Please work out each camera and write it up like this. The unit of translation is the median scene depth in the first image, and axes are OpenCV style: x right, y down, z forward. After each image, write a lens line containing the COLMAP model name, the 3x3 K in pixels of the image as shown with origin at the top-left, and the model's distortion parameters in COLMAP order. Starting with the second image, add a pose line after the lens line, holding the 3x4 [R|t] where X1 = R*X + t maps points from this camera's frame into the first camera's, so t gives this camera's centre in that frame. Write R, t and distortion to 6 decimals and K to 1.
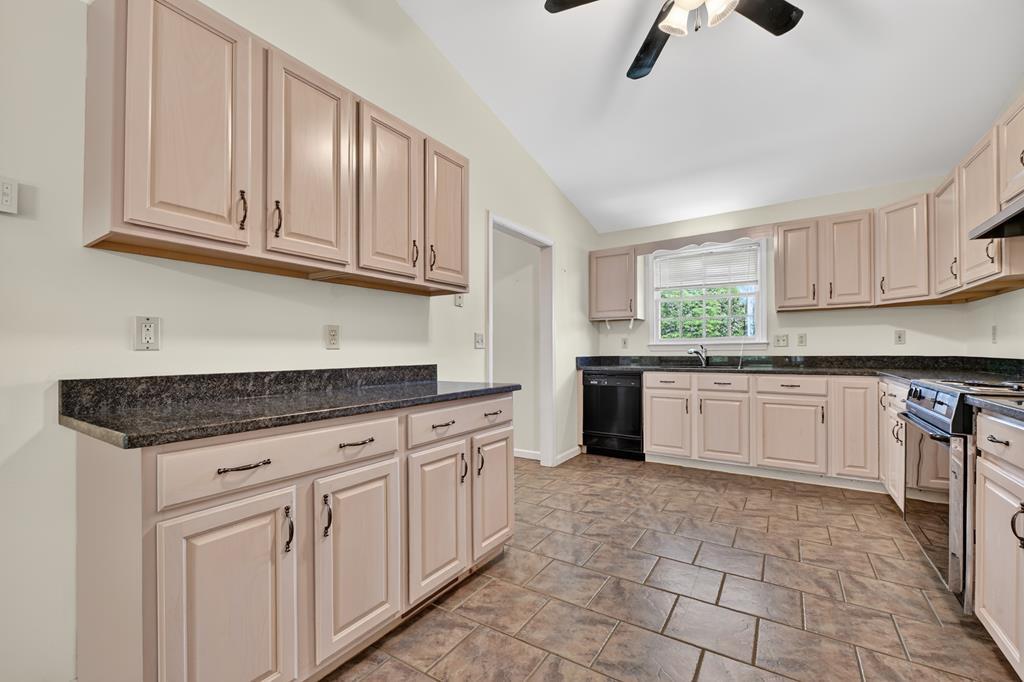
lens RADIAL K [[409.4, 0, 529.6], [0, 409.4, 347.9], [0, 0, 1]] dist [-0.015047, -0.001335]
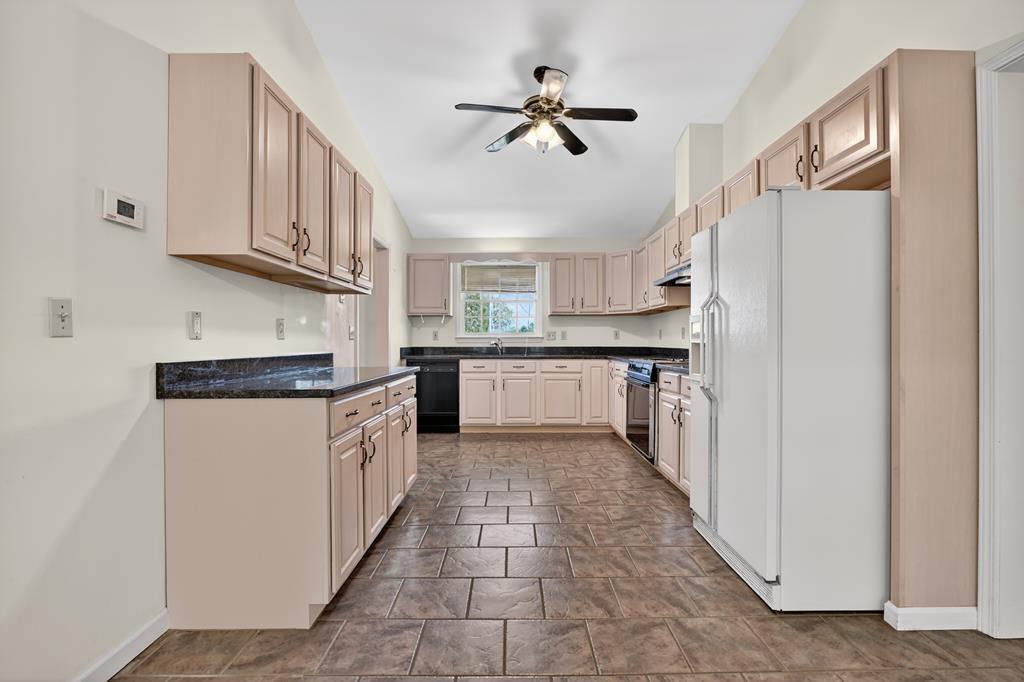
lens RADIAL K [[443.0, 0, 515.8], [0, 443.0, 340.9], [0, 0, 1]] dist [-0.027106, -0.000178]
pose [[0.844607, 0.008700, 0.535316, -0.349777], [-0.010613, 0.999944, 0.000495, 0.000126], [-0.535282, -0.006099, 0.844652, -0.257991]]
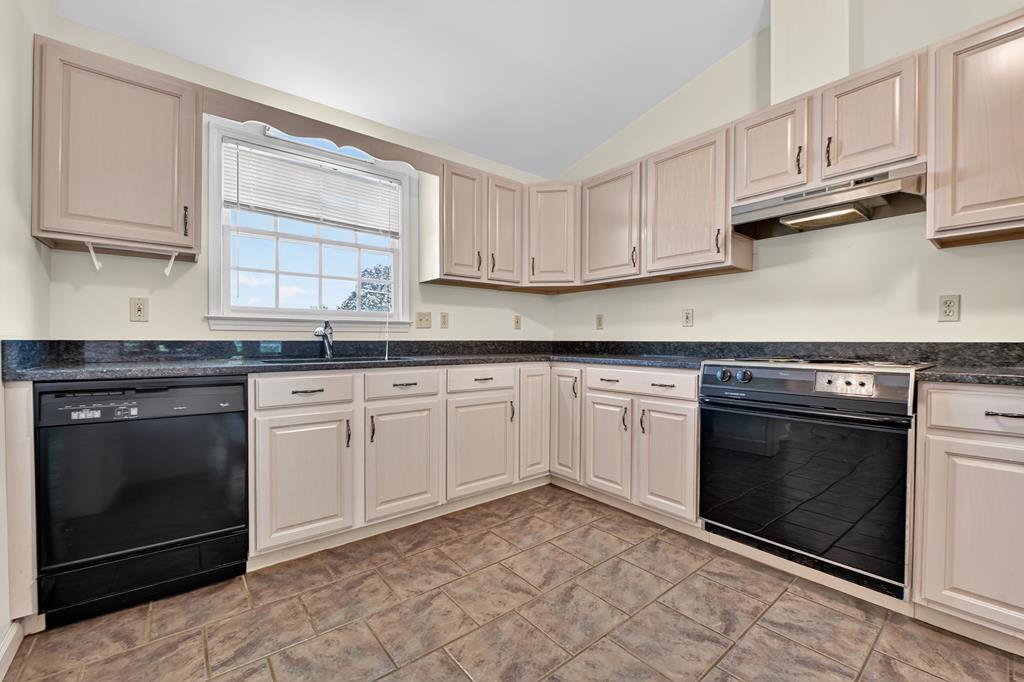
lens RADIAL K [[409.4, 0, 507.9], [0, 409.4, 342.7], [0, 0, 1]] dist [-0.015047, -0.001335]
pose [[0.328742, 0.004272, 0.944410, -0.052072], [-0.011730, 0.999931, -0.000440, 0.025769], [-0.944347, -0.010933, 0.328770, 0.709756]]
